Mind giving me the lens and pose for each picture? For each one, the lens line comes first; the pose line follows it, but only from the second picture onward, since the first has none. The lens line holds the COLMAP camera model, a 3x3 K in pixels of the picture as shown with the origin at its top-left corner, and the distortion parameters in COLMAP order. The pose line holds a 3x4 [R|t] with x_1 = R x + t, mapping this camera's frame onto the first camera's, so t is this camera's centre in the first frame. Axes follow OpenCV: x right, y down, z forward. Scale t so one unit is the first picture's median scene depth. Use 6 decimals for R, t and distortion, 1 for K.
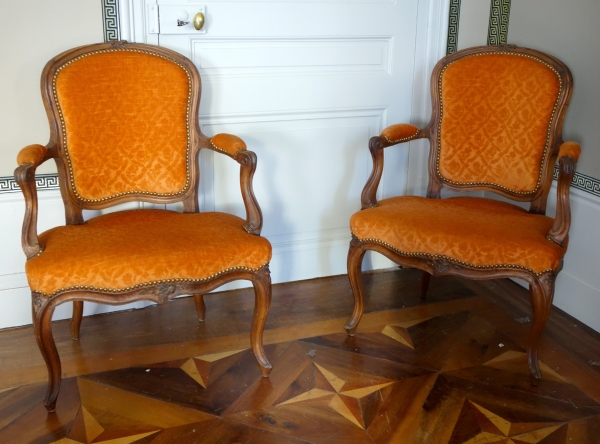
lens RADIAL K [[718.8, 0, 303.3], [0, 718.8, 206.1], [0, 0, 1]] dist [0.005657, -0.003243]
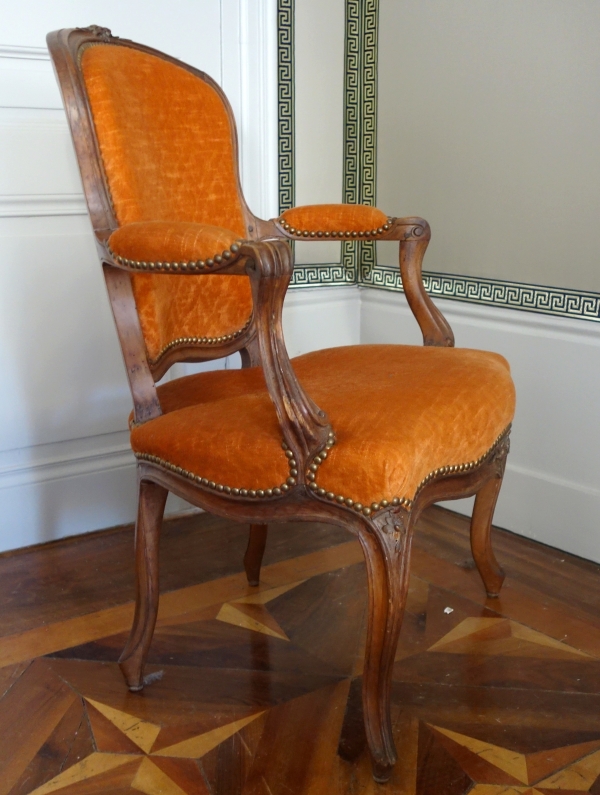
lens RADIAL K [[1040.2, 0, 300.0], [0, 1040.2, 397.5], [0, 0, 1]] dist [-0.005139, -0.031362]
pose [[0.961236, -0.075547, 0.265174, -0.015358], [0.096906, 0.992941, -0.068392, 0.092035], [-0.258135, 0.091438, 0.961772, 0.331437]]
